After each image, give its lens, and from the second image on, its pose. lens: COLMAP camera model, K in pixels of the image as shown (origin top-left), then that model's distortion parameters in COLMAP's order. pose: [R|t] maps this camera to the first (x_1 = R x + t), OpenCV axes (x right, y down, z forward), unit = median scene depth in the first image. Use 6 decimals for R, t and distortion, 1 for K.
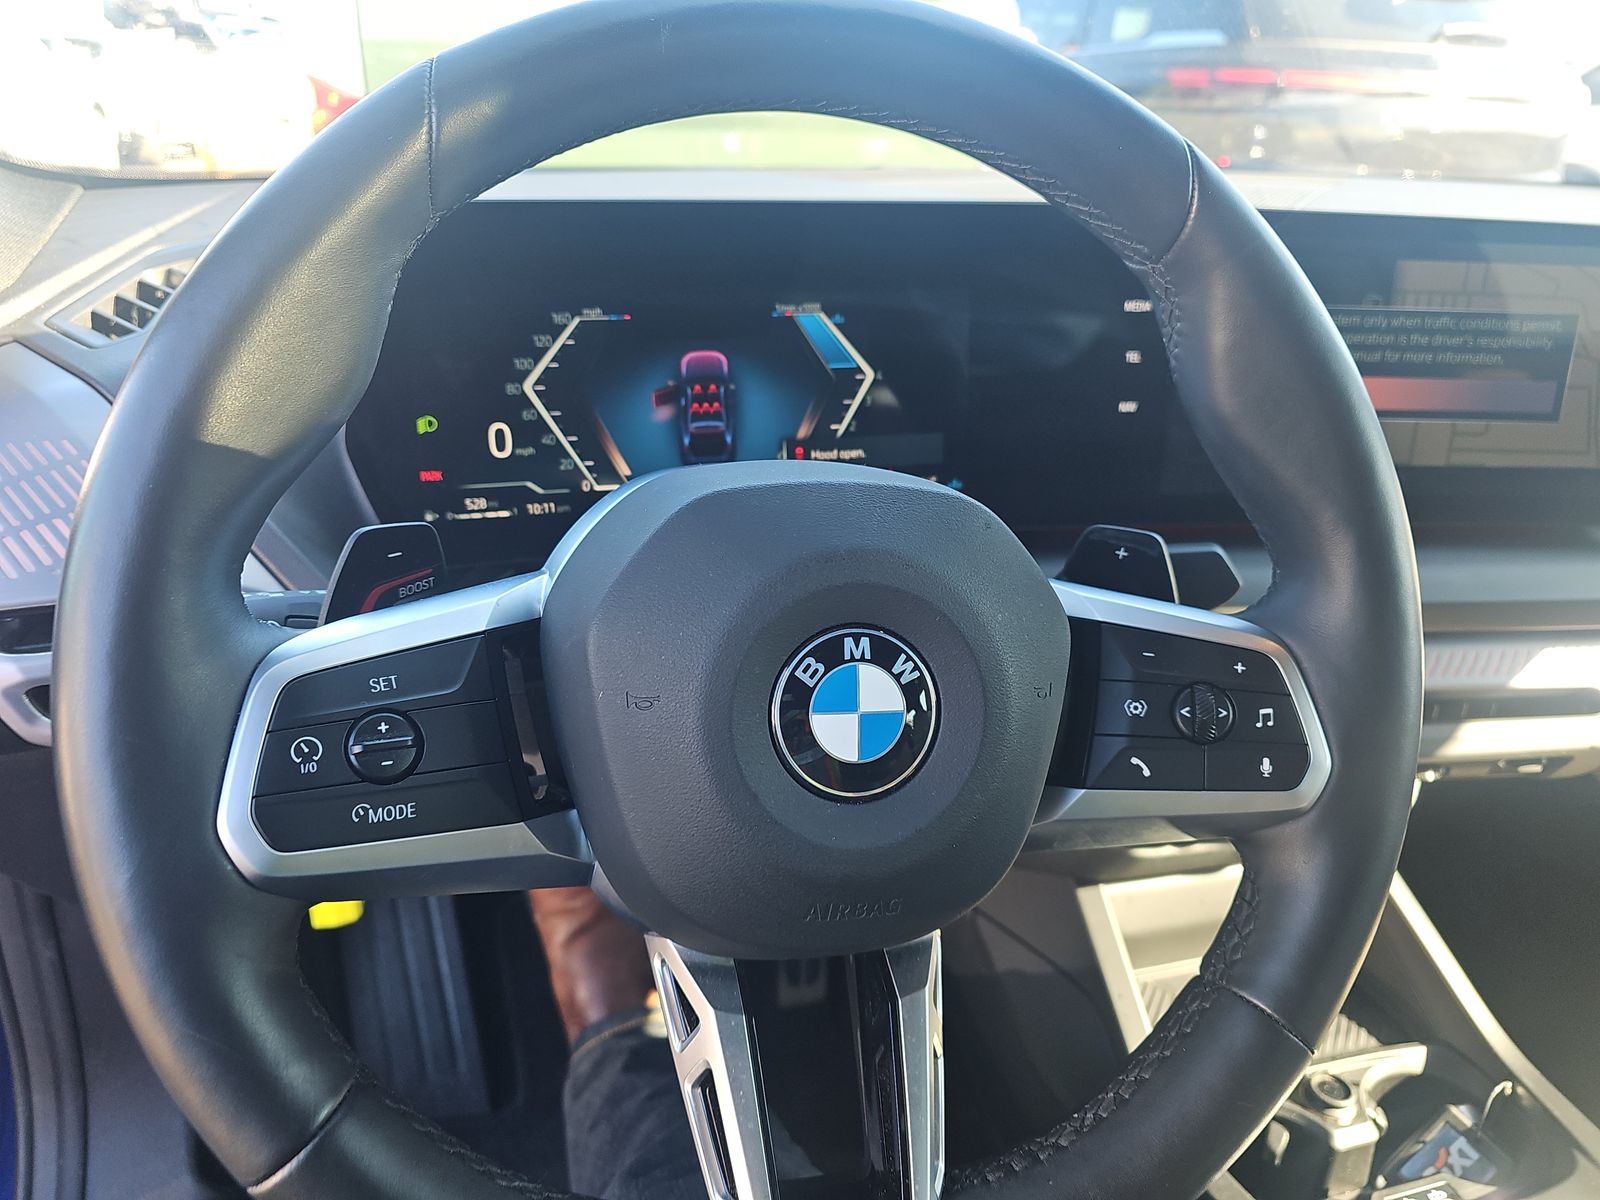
lens RADIAL K [[1080.9, 0, 789.7], [0, 1080.9, 604.2], [0, 0, 1]] dist [0.053790, -0.051382]
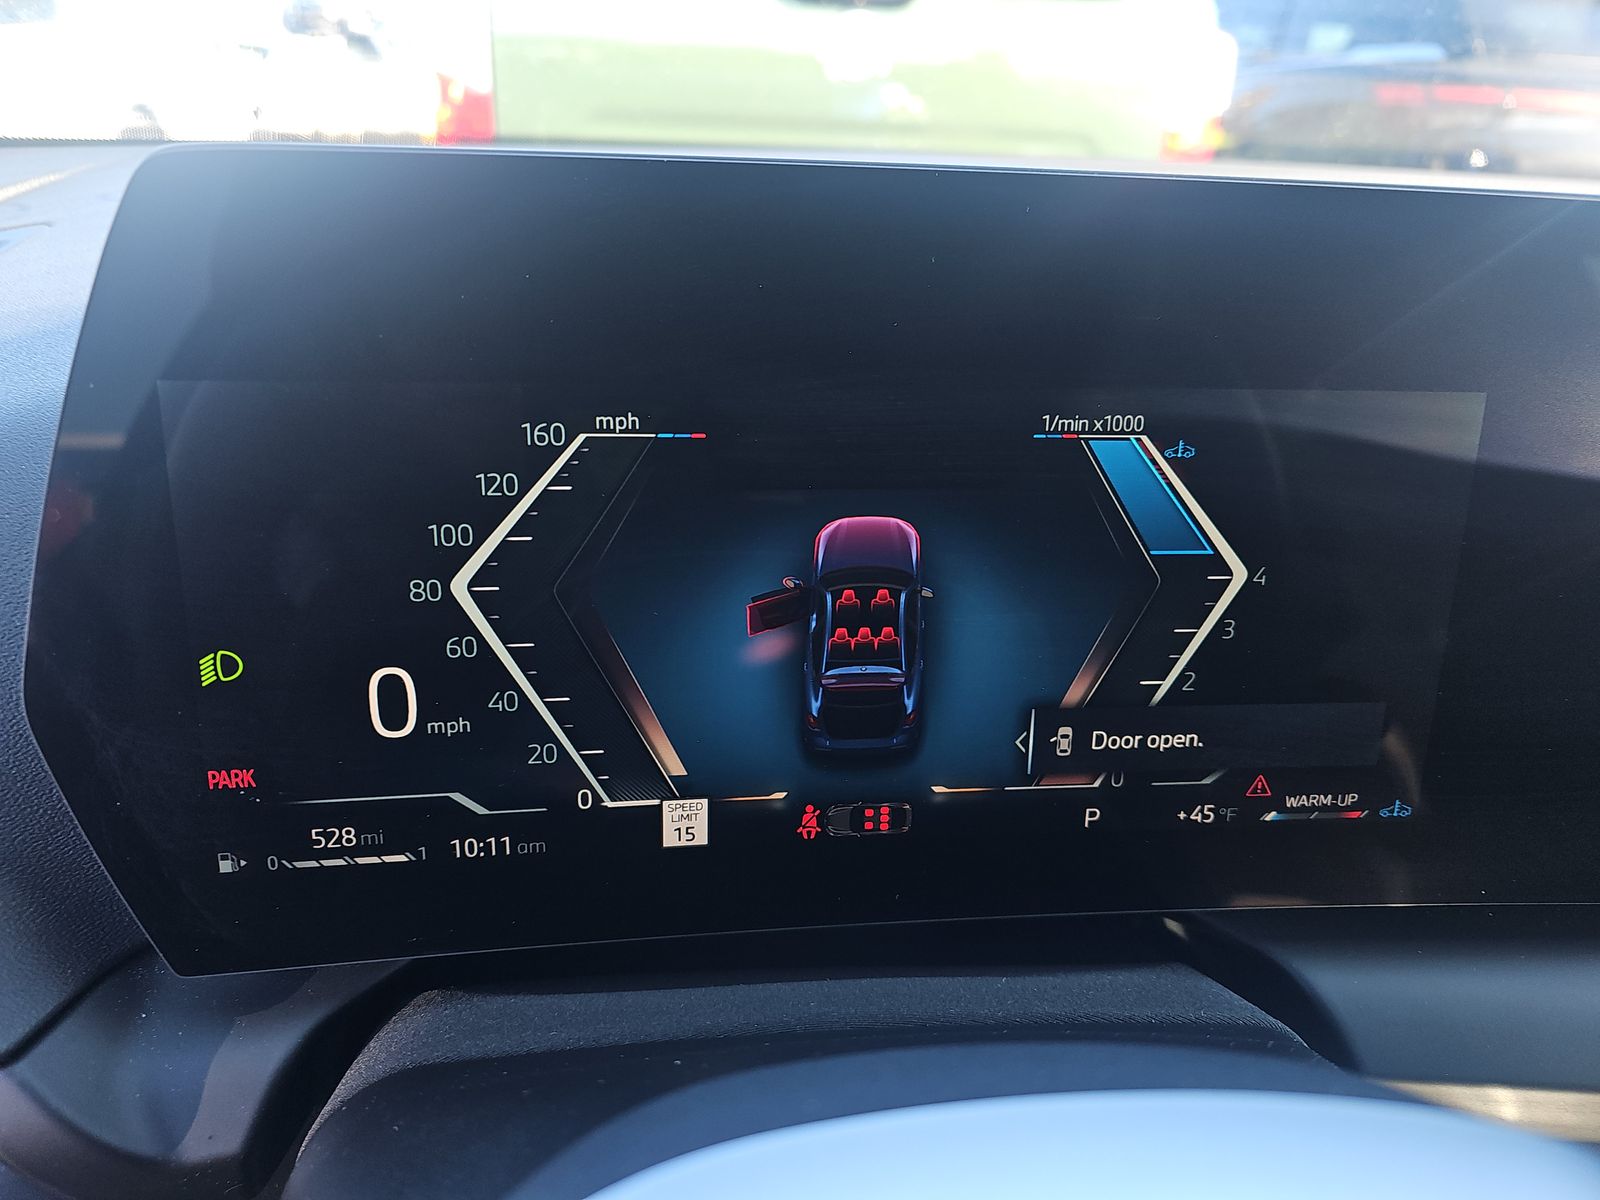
lens RADIAL K [[1080.9, 0, 802.1], [0, 1080.9, 593.7], [0, 0, 1]] dist [0.053790, -0.051382]
pose [[0.993089, 0.059875, -0.100945, -0.059296], [-0.062345, 0.997823, -0.021497, -0.188923], [0.099439, 0.027641, 0.994660, 0.560779]]
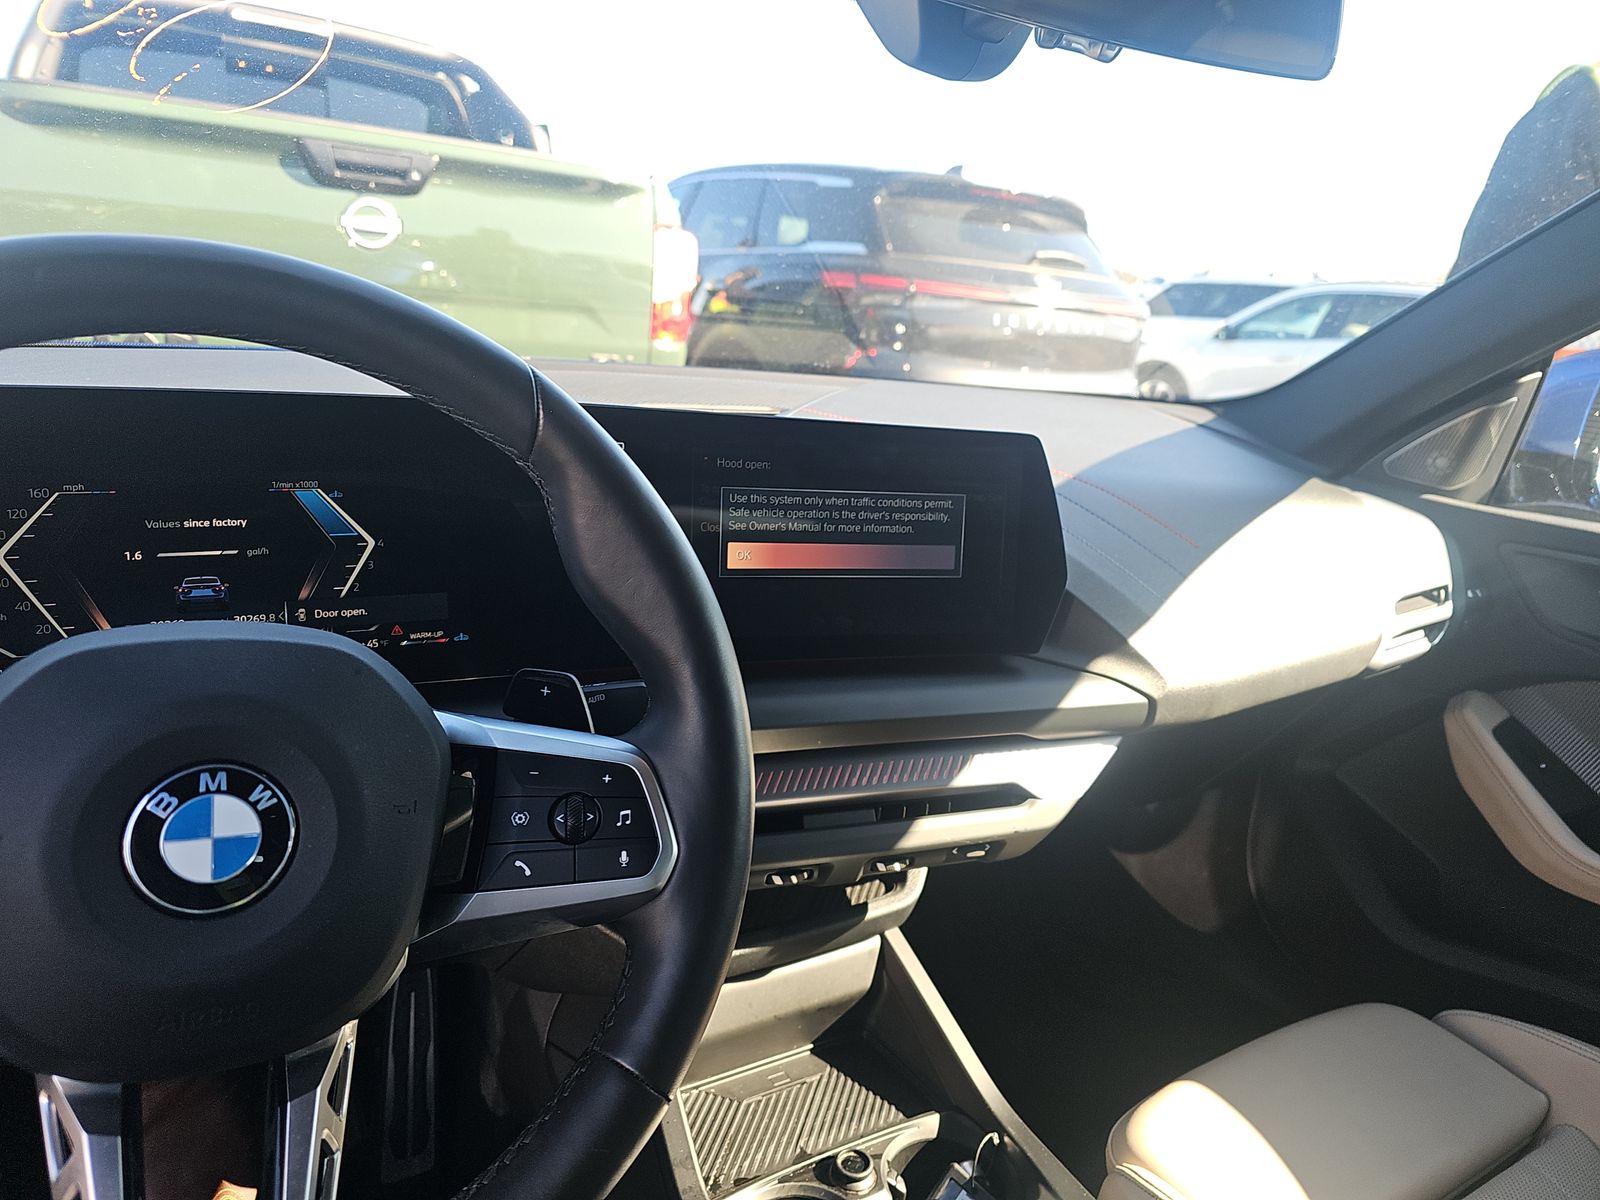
lens RADIAL K [[1080.9, 0, 831.0], [0, 1080.9, 584.8], [0, 0, 1]] dist [0.053790, -0.051382]
pose [[0.963173, -0.015853, 0.268415, 0.236013], [0.057219, 0.987480, -0.147003, 0.025821], [-0.262724, 0.156948, 0.952021, -0.200398]]
